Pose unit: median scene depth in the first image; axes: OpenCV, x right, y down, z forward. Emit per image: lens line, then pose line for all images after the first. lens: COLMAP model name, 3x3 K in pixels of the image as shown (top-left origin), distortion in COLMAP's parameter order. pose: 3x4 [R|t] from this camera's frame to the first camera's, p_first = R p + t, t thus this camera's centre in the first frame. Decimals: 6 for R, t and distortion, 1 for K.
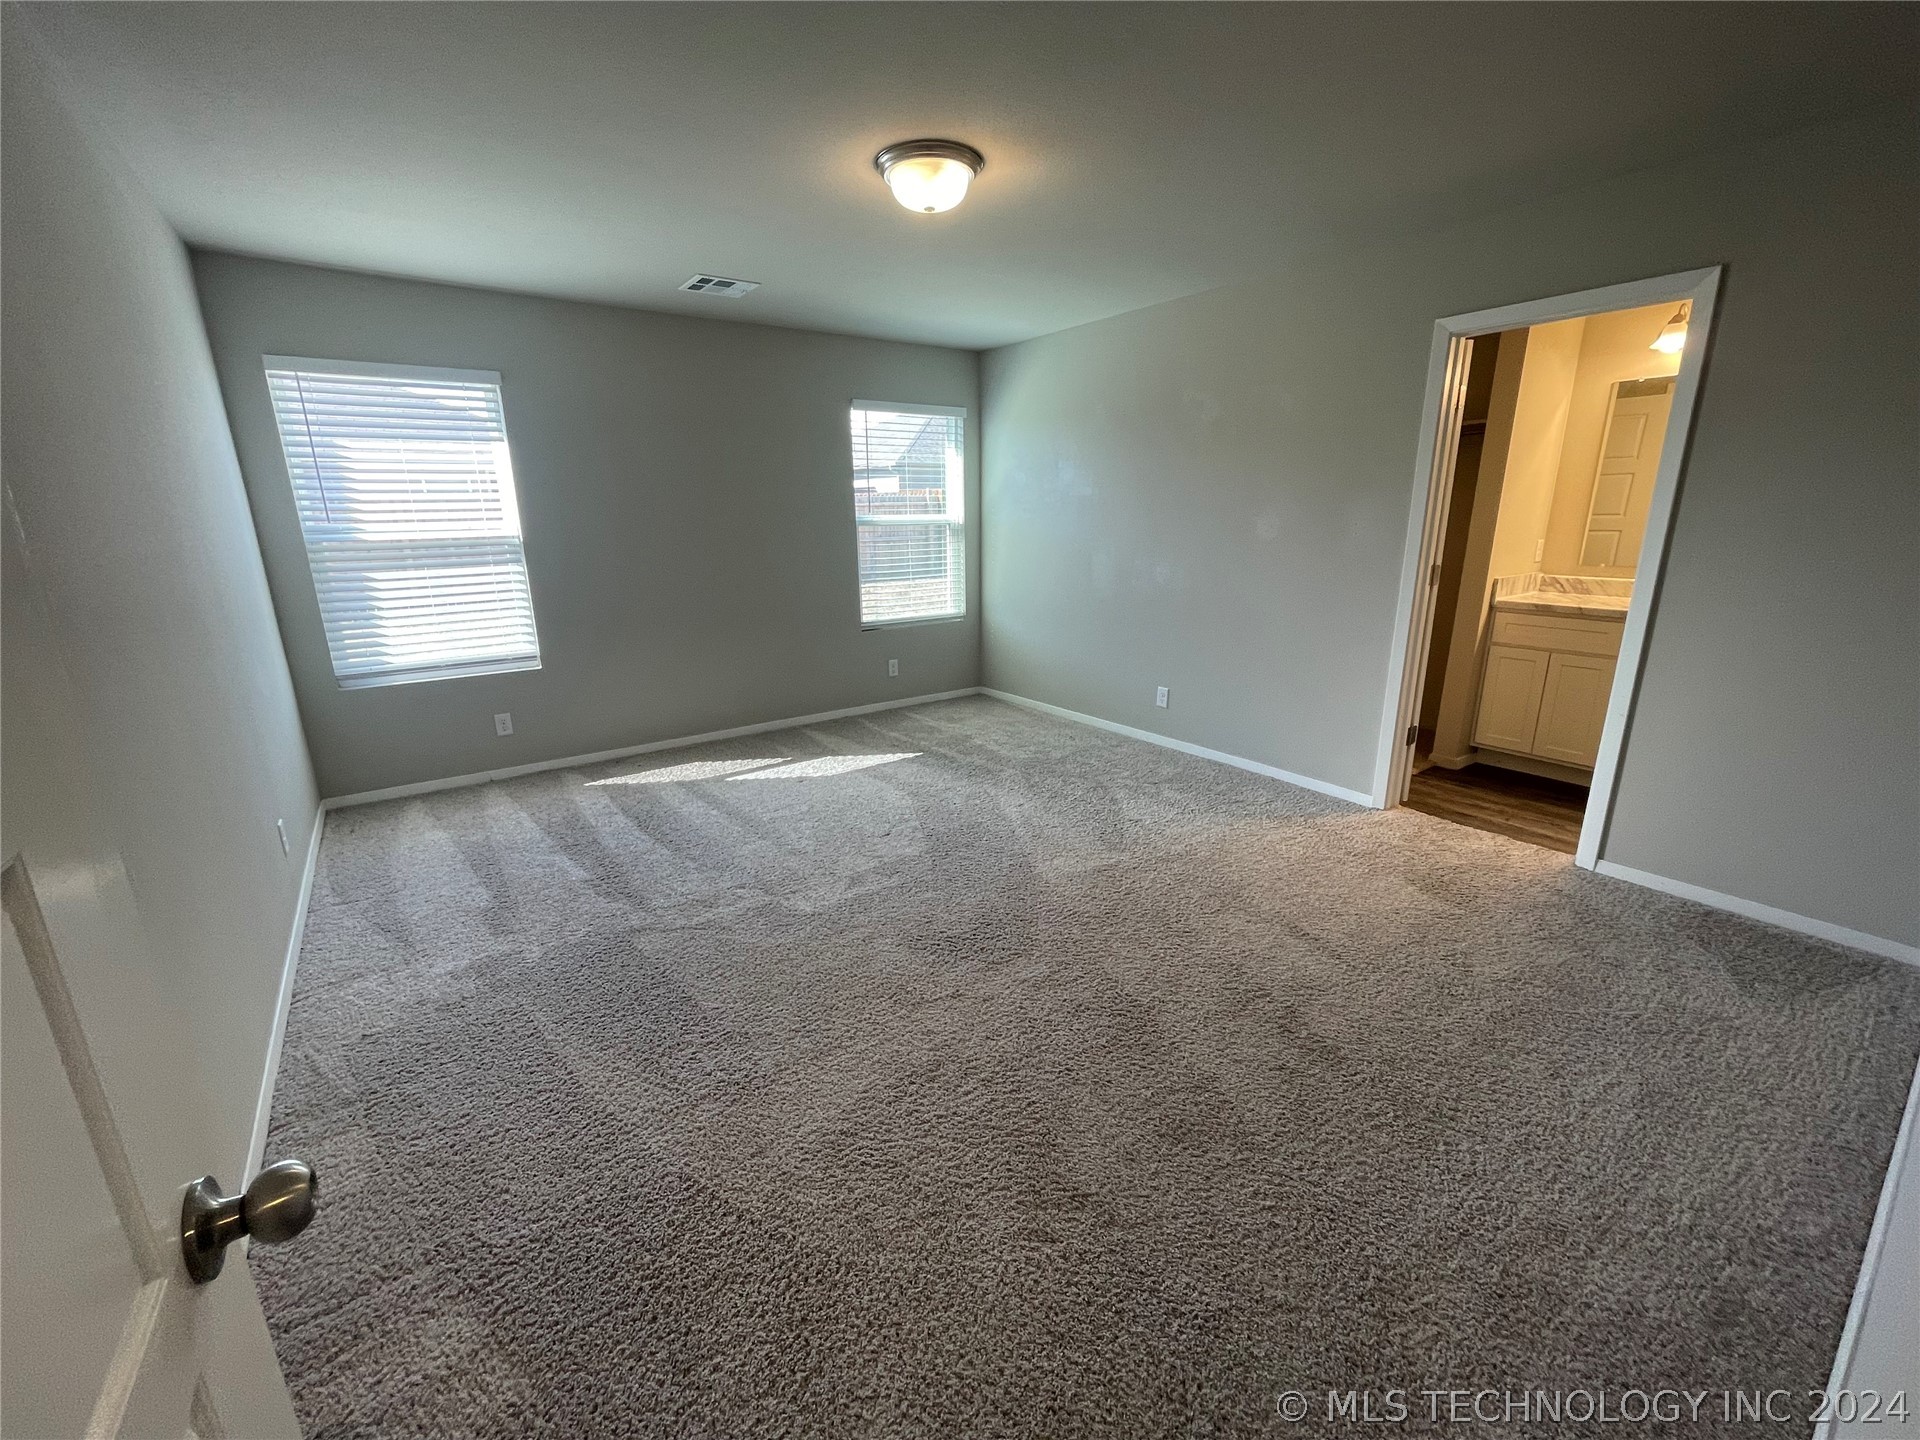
lens RADIAL K [[774.5, 0, 953.8], [0, 774.5, 719.7], [0, 0, 1]] dist [-0.001405, -0.000221]
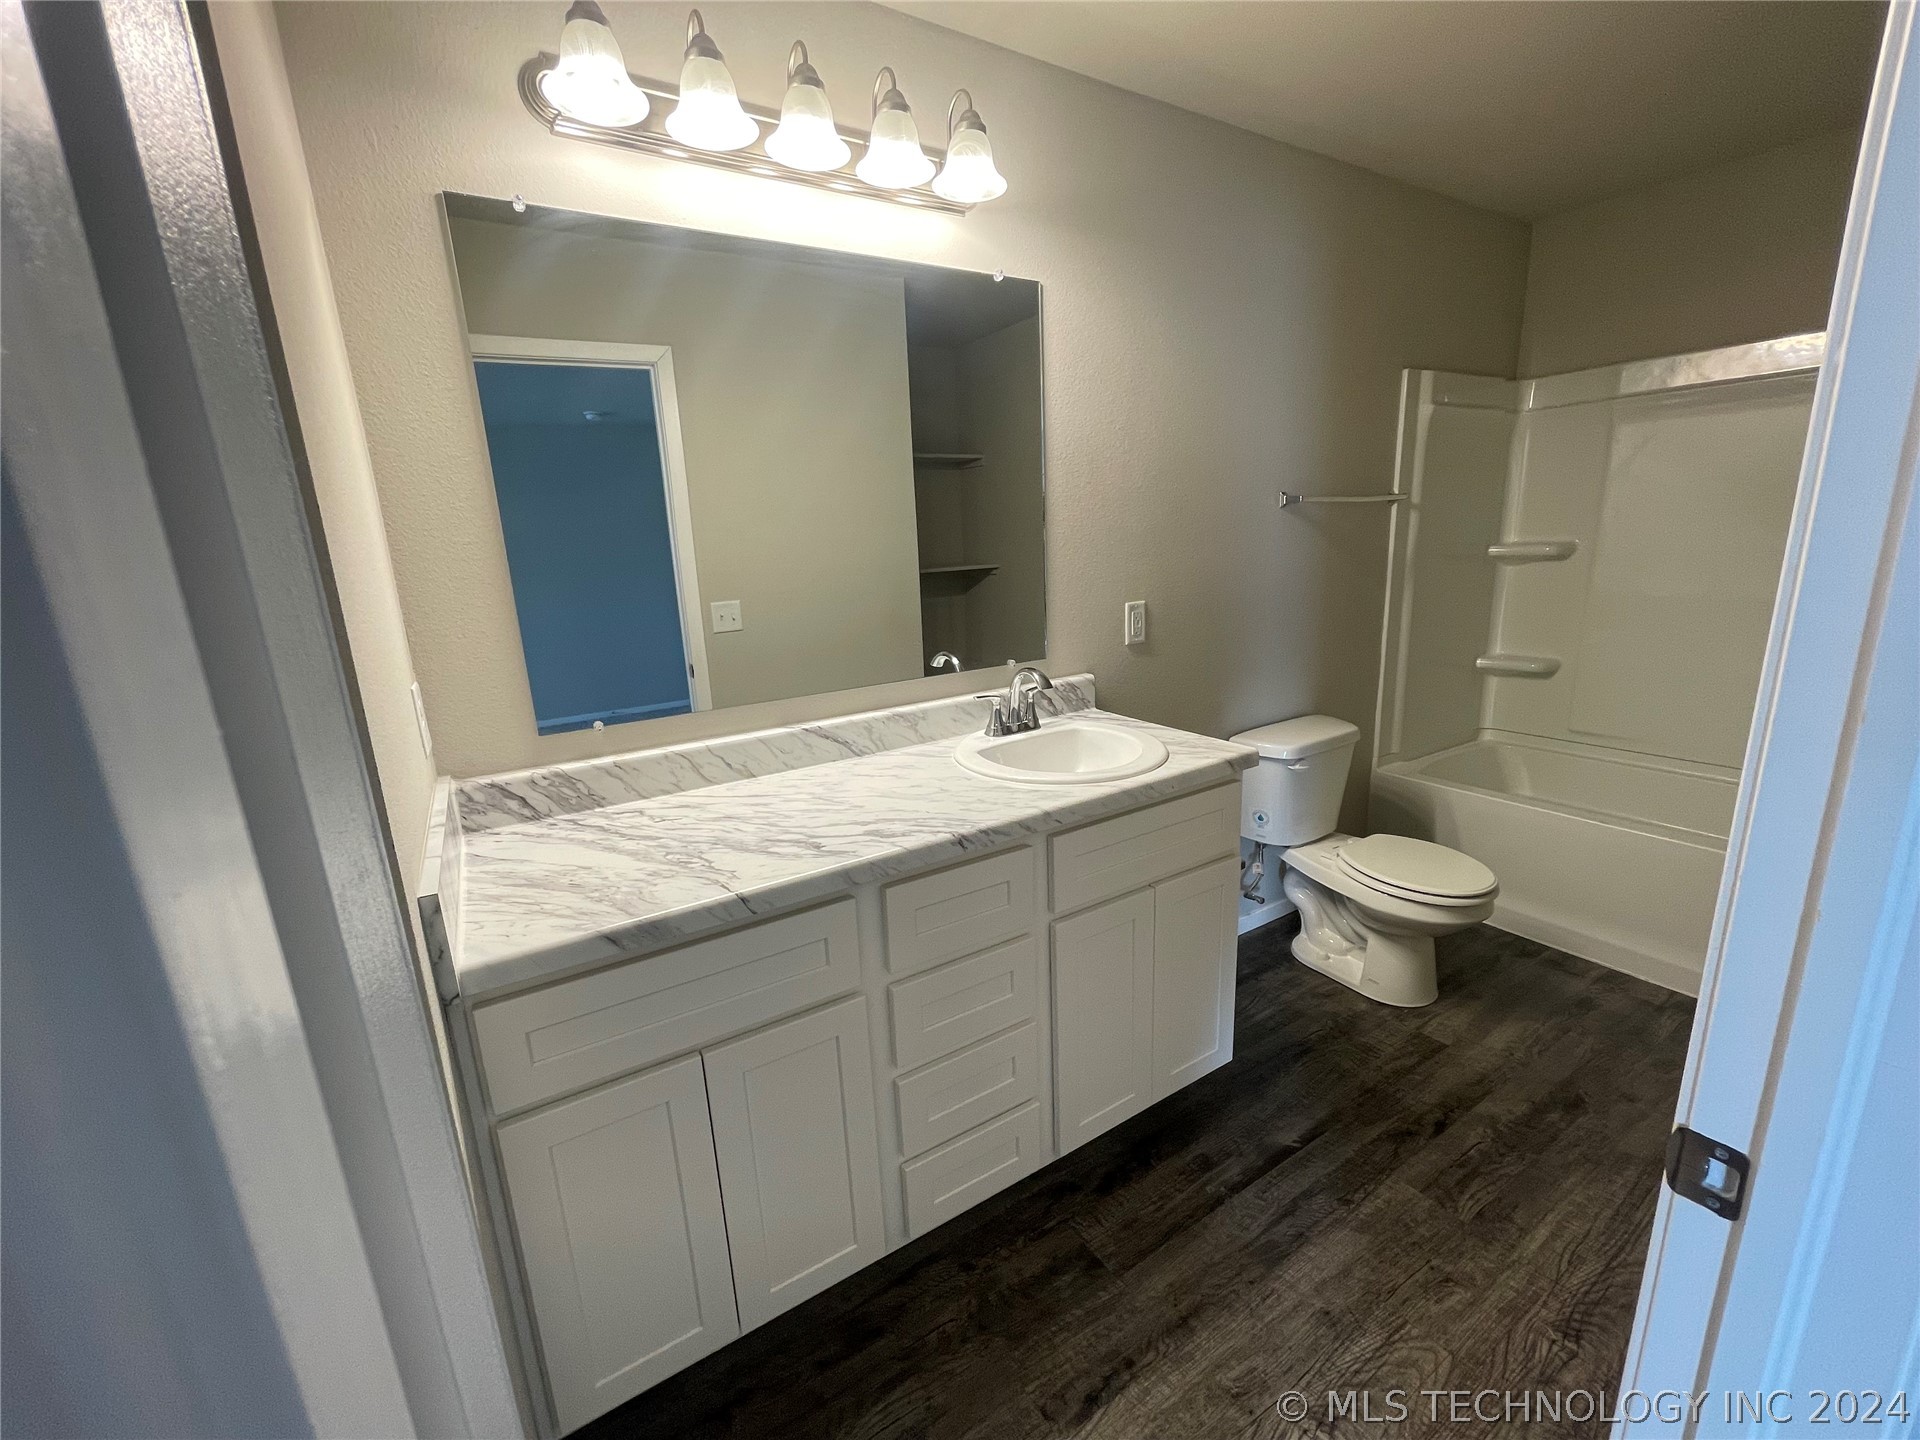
lens RADIAL K [[774.5, 0, 953.8], [0, 774.5, 719.7], [0, 0, 1]] dist [-0.001405, -0.000221]
pose [[0.066476, -0.219956, 0.973242, 0.482615], [0.298262, 0.935182, 0.190982, -0.218819], [-0.952166, 0.277586, 0.127772, 0.778400]]
